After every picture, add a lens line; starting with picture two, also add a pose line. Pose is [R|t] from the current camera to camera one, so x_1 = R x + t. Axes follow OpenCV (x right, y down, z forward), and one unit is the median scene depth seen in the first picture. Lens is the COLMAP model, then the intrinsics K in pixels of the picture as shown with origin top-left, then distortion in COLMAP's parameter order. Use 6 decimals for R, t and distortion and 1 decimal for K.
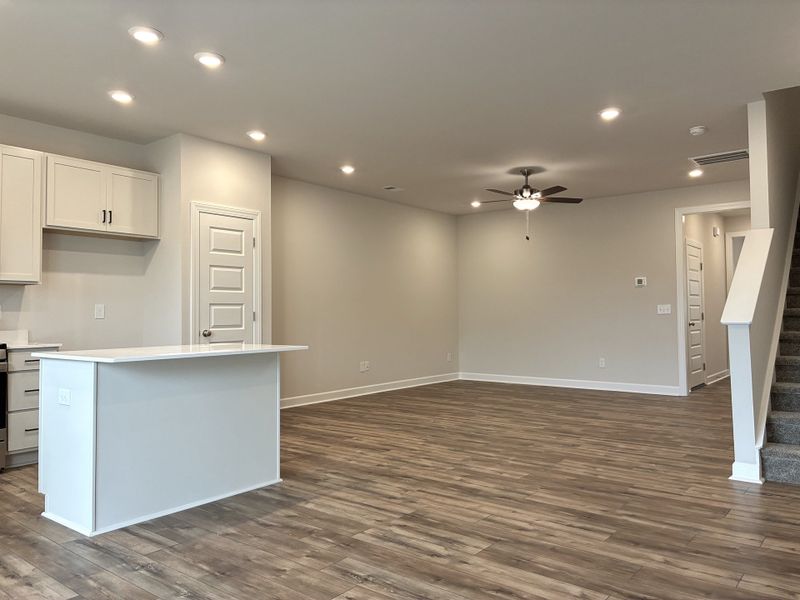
lens RADIAL K [[610.1, 0, 402.8], [0, 610.1, 294.0], [0, 0, 1]] dist [0.045876, -0.053489]
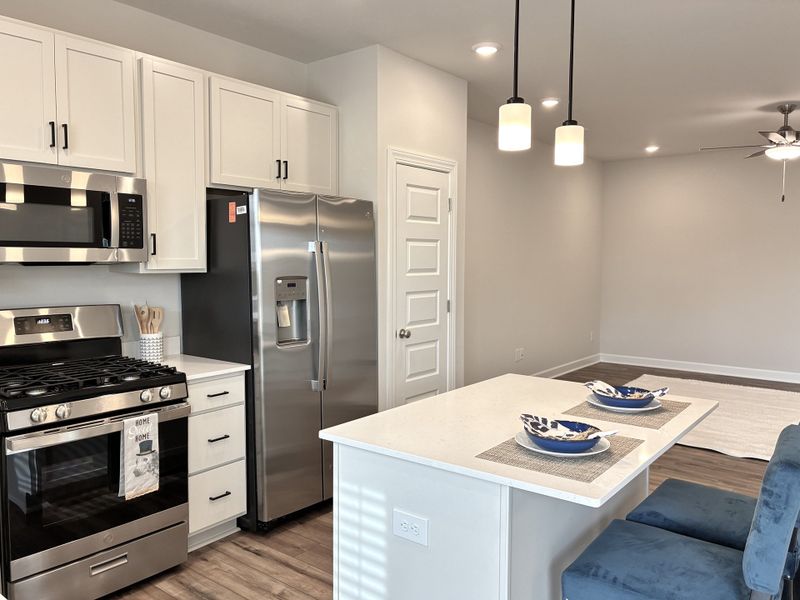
lens RADIAL K [[626.8, 0, 404.1], [0, 626.8, 296.4], [0, 0, 1]] dist [0.046526, -0.046727]
pose [[0.999916, 0.012287, 0.004180, -0.379626], [-0.012631, 0.995313, 0.095874, -0.059367], [-0.002982, -0.095918, 0.995385, 0.317292]]
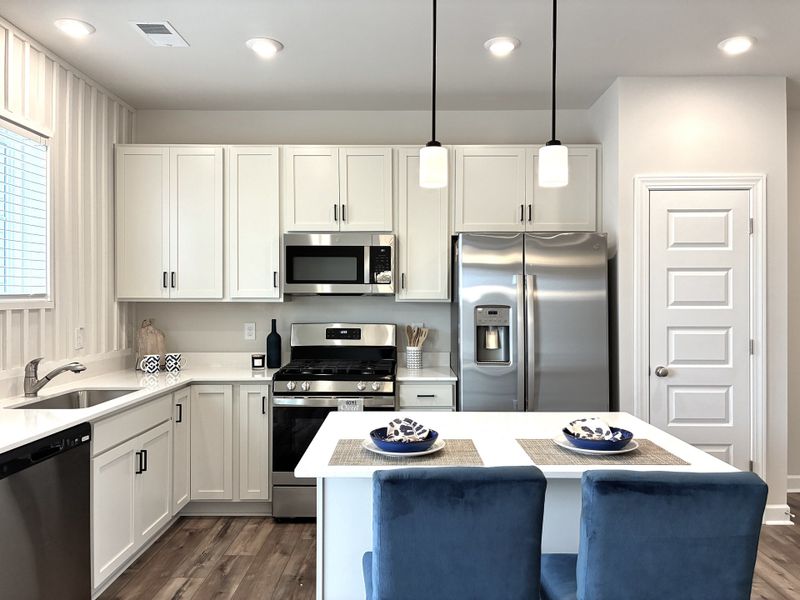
lens RADIAL K [[610.1, 0, 401.3], [0, 610.1, 292.6], [0, 0, 1]] dist [0.045876, -0.053489]
pose [[0.610993, 0.002888, -0.791631, 0.039459], [0.020640, 0.999595, 0.019577, -0.047609], [0.791367, -0.028301, 0.610686, 0.438203]]
